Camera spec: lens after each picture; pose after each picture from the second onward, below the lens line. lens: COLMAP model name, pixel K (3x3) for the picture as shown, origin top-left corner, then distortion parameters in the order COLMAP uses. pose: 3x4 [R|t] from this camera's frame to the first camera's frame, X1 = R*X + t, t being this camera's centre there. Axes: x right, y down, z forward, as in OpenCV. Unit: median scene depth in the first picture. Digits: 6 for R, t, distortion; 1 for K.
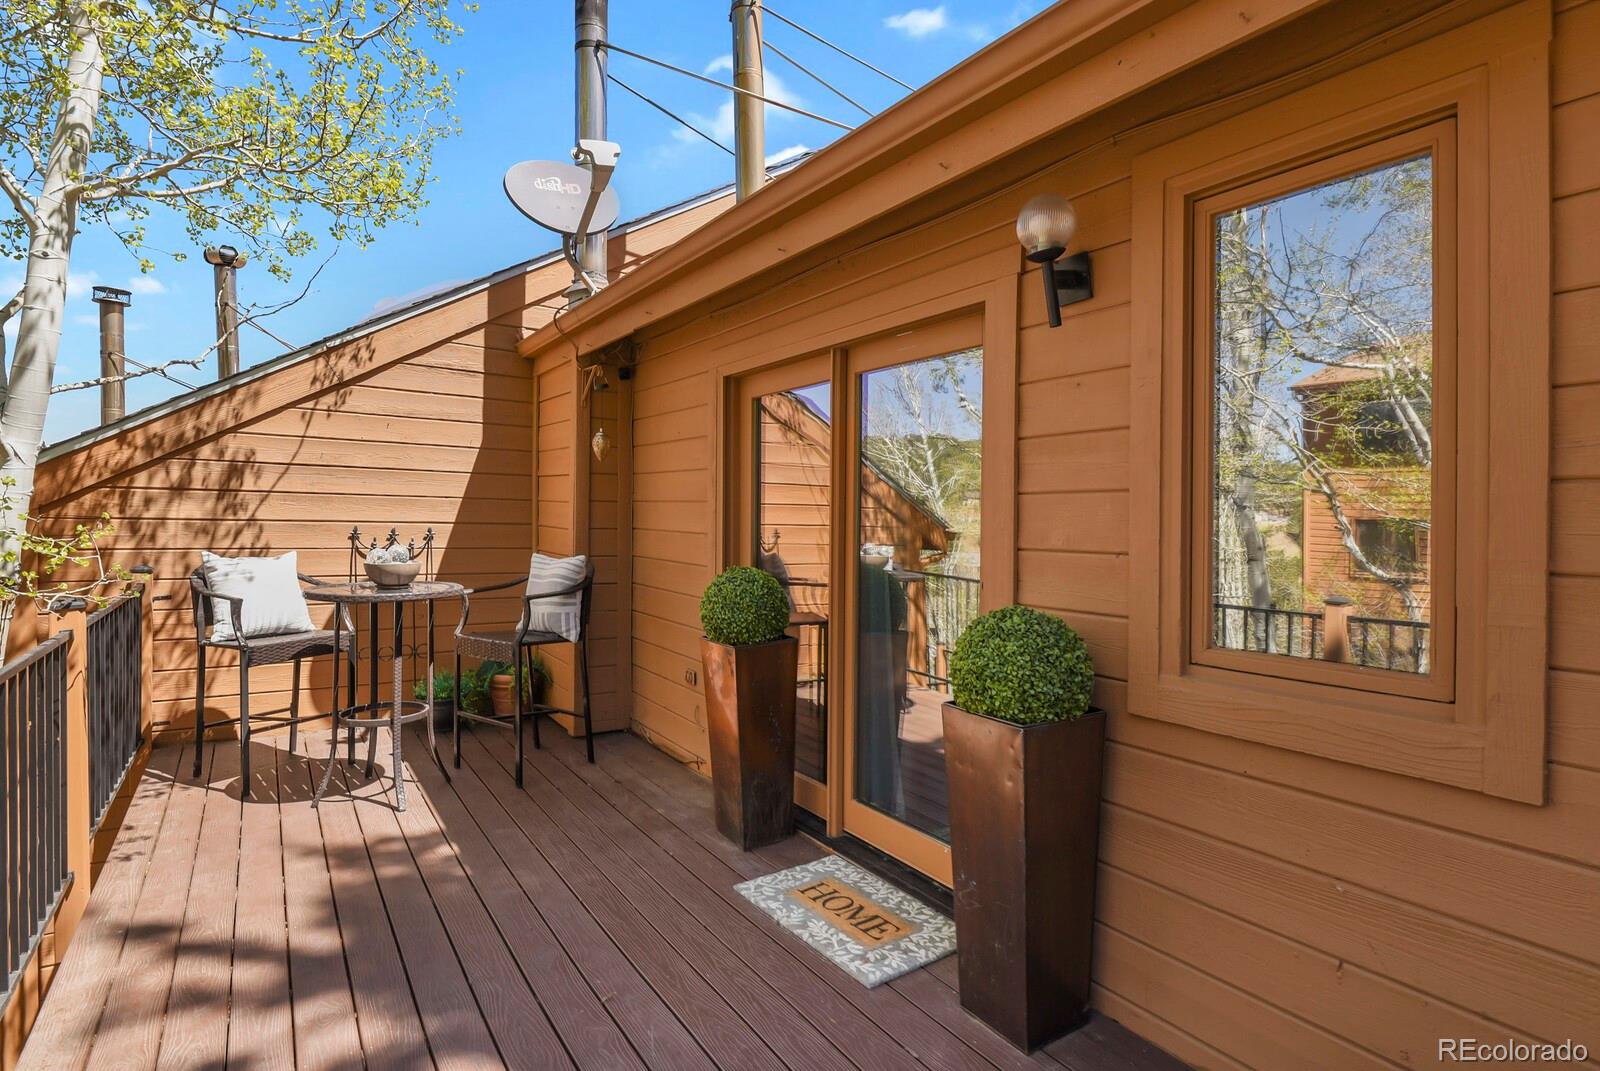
lens RADIAL K [[791.4, 0, 797.1], [0, 791.4, 500.9], [0, 0, 1]] dist [-0.001139, -0.009317]
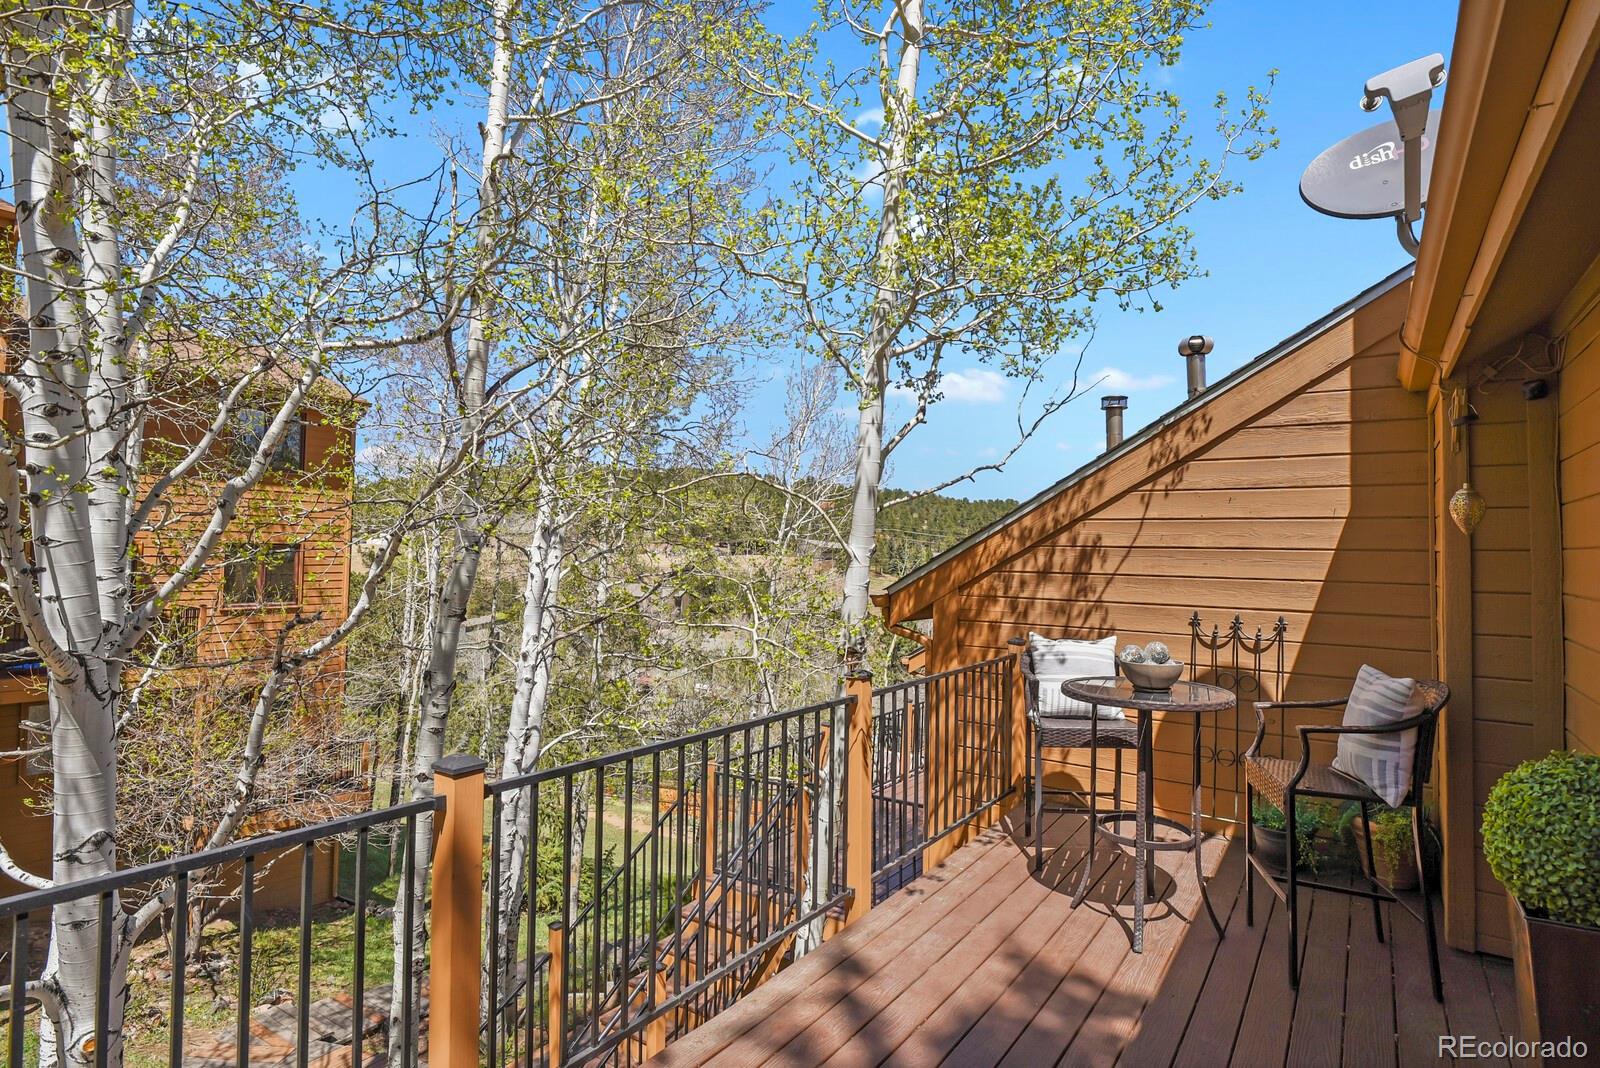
lens RADIAL K [[782.6, 0, 803.6], [0, 782.6, 529.2], [0, 0, 1]] dist [0.000597, -0.006771]
pose [[0.380899, -0.048729, -0.923332, 0.133491], [0.009319, 0.998762, -0.048866, -0.026394], [0.924570, 0.010009, 0.380881, 0.240424]]
